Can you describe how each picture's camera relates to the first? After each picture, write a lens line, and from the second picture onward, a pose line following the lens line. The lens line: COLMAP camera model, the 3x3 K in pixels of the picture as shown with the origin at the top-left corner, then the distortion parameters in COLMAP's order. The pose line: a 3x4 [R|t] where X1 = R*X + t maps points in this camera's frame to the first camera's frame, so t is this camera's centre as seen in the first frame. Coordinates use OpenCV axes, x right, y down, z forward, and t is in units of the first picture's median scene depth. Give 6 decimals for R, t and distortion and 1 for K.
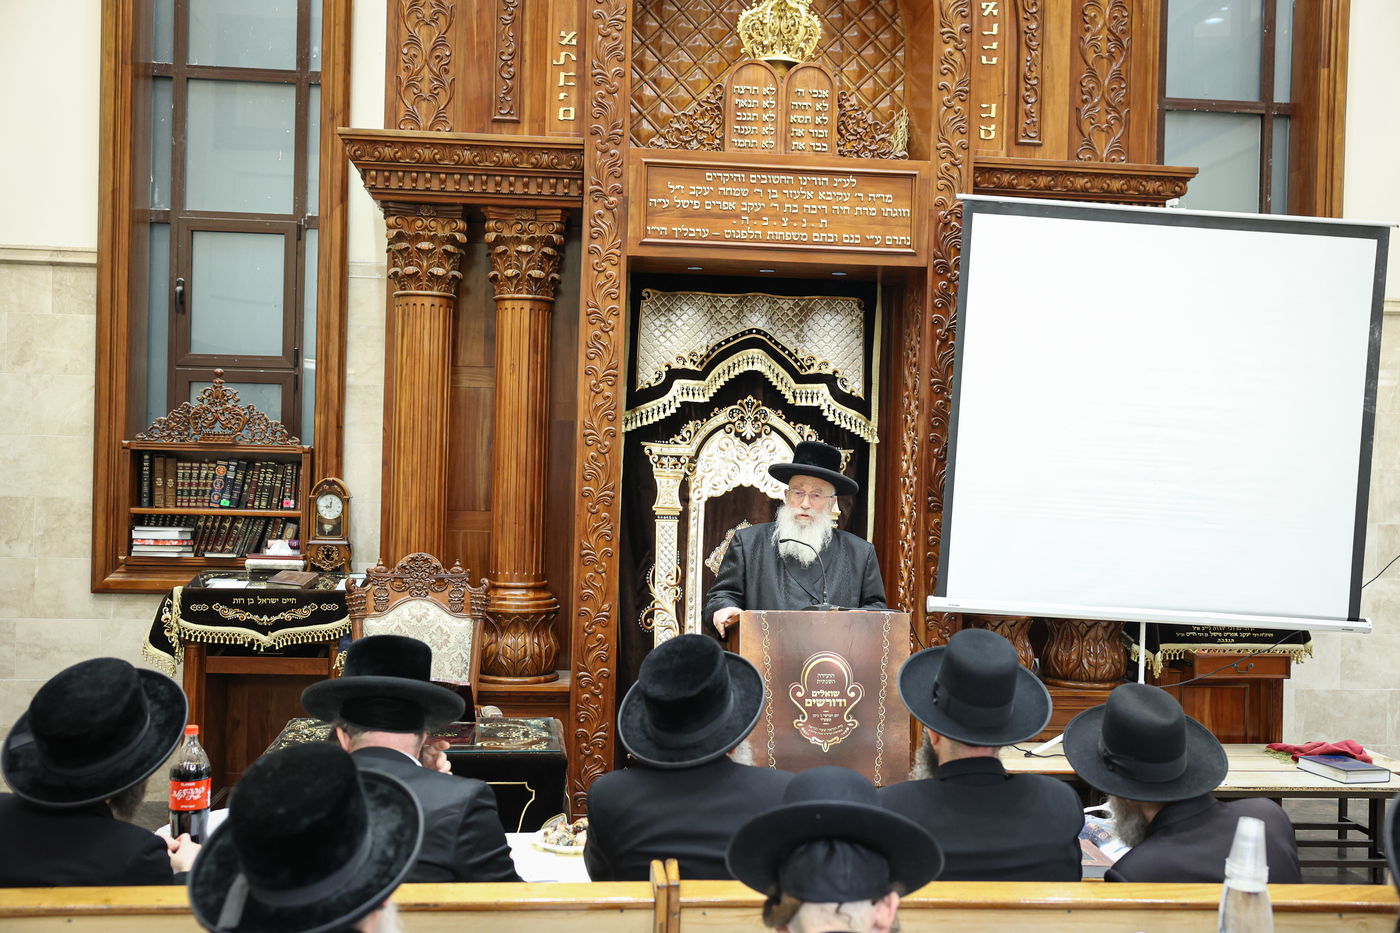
lens RADIAL K [[1414.8, 0, 699.7], [0, 1414.8, 466.9], [0, 0, 1]] dist [-0.000958, 0.000000]
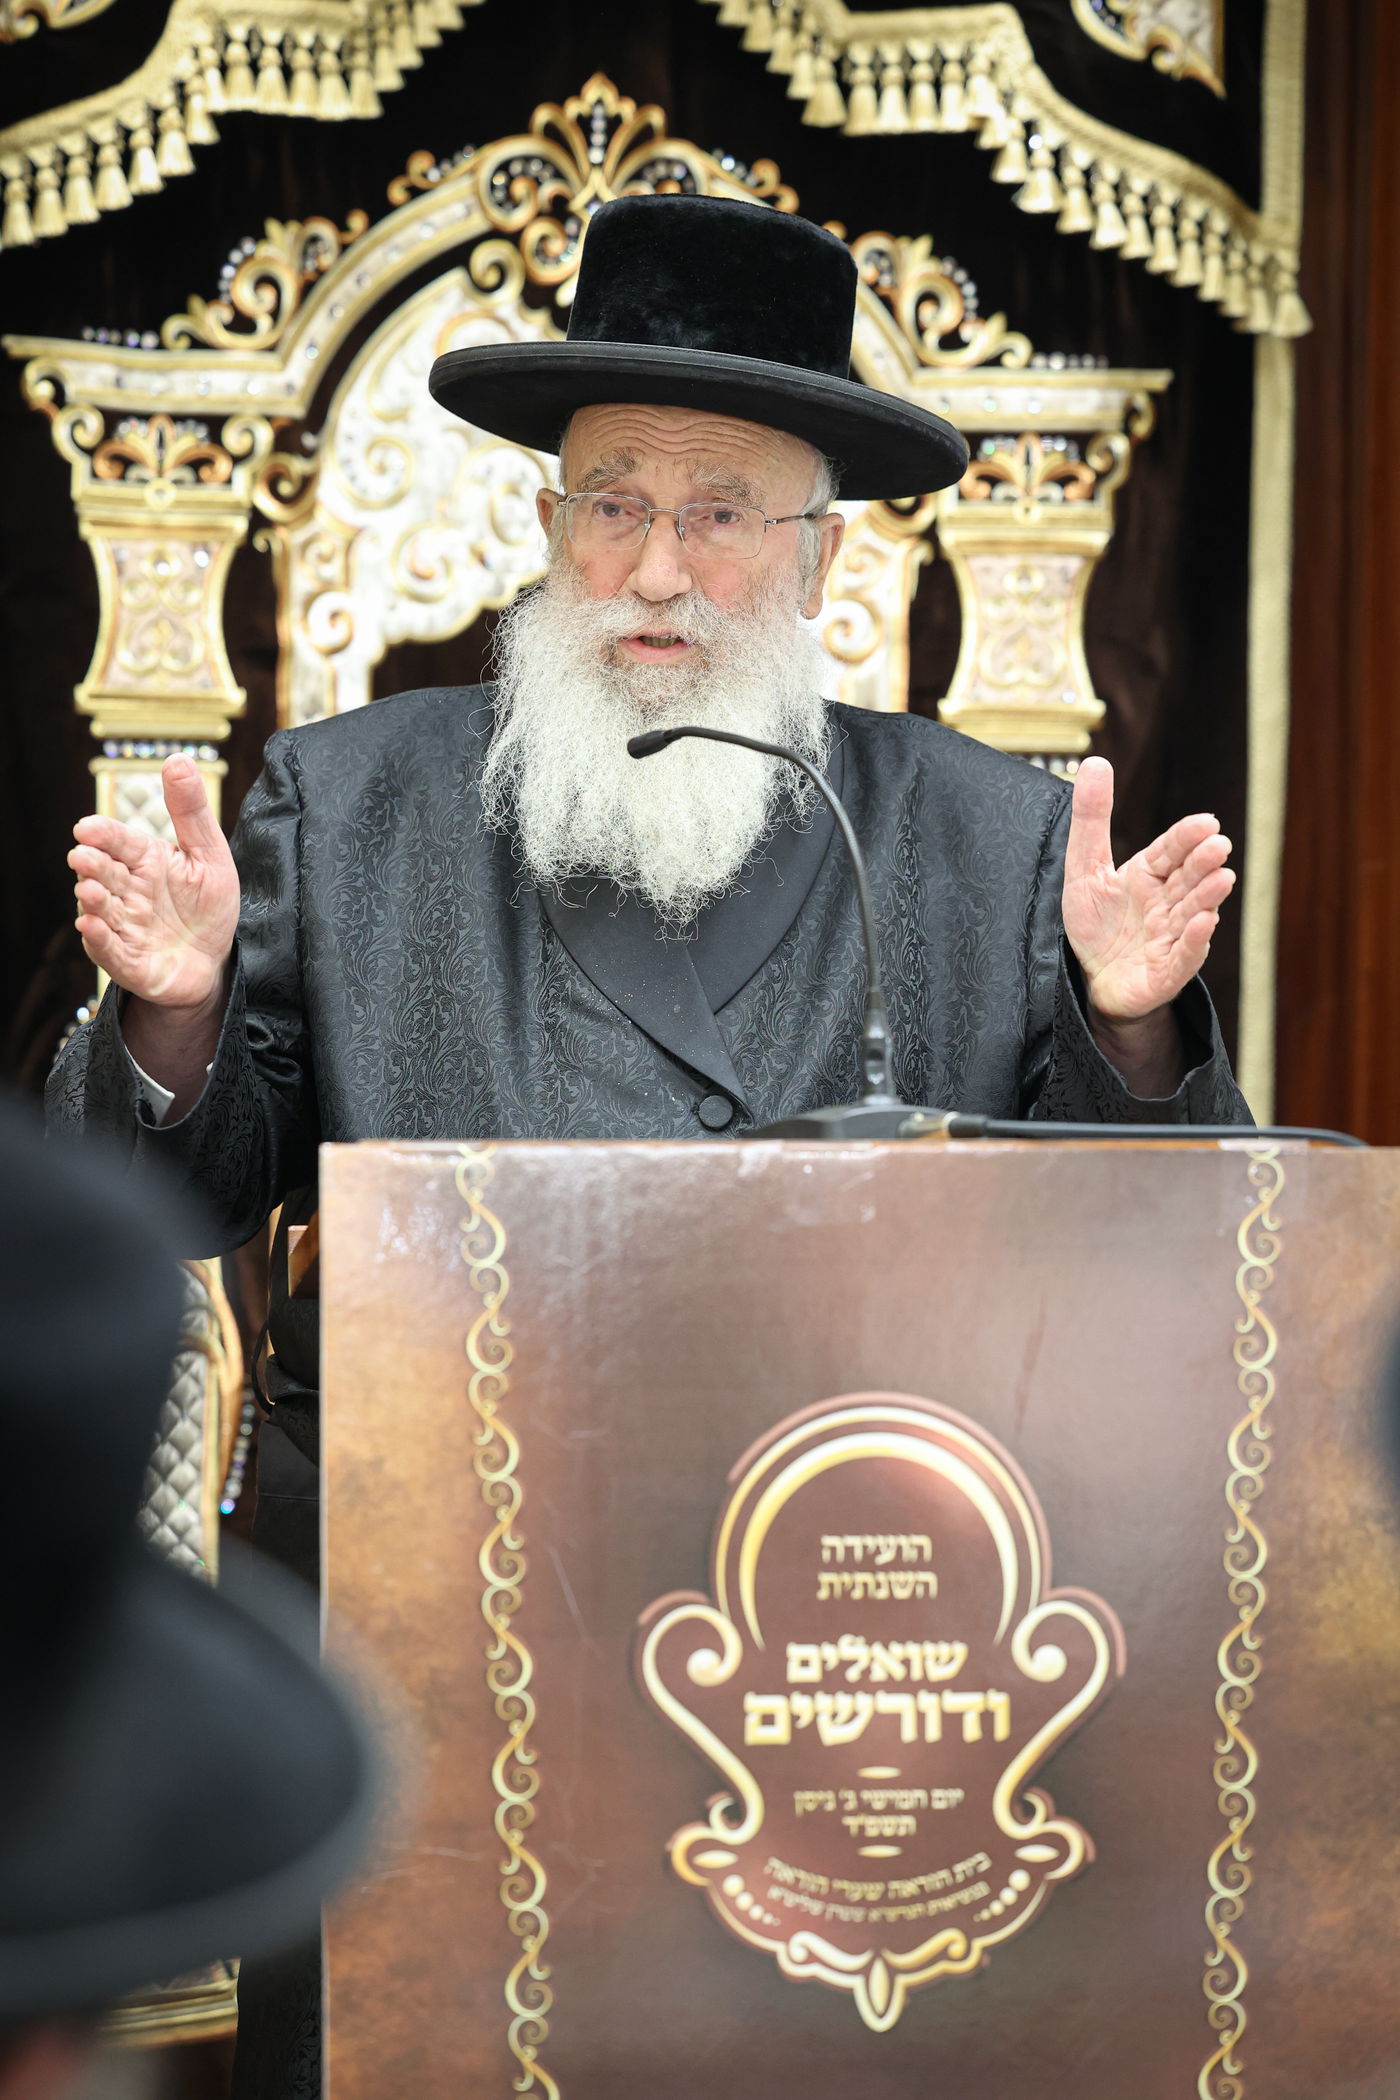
lens RADIAL K [[5983.3, 0, 700.2], [0, 5983.3, 1050.0], [0, 0, 1]] dist [0.141726, 0.000000]
pose [[0.999856, -0.016710, 0.003034, 0.044434], [0.016547, 0.998738, 0.047429, 0.038840], [-0.003823, -0.047372, 0.998870, 0.216192]]
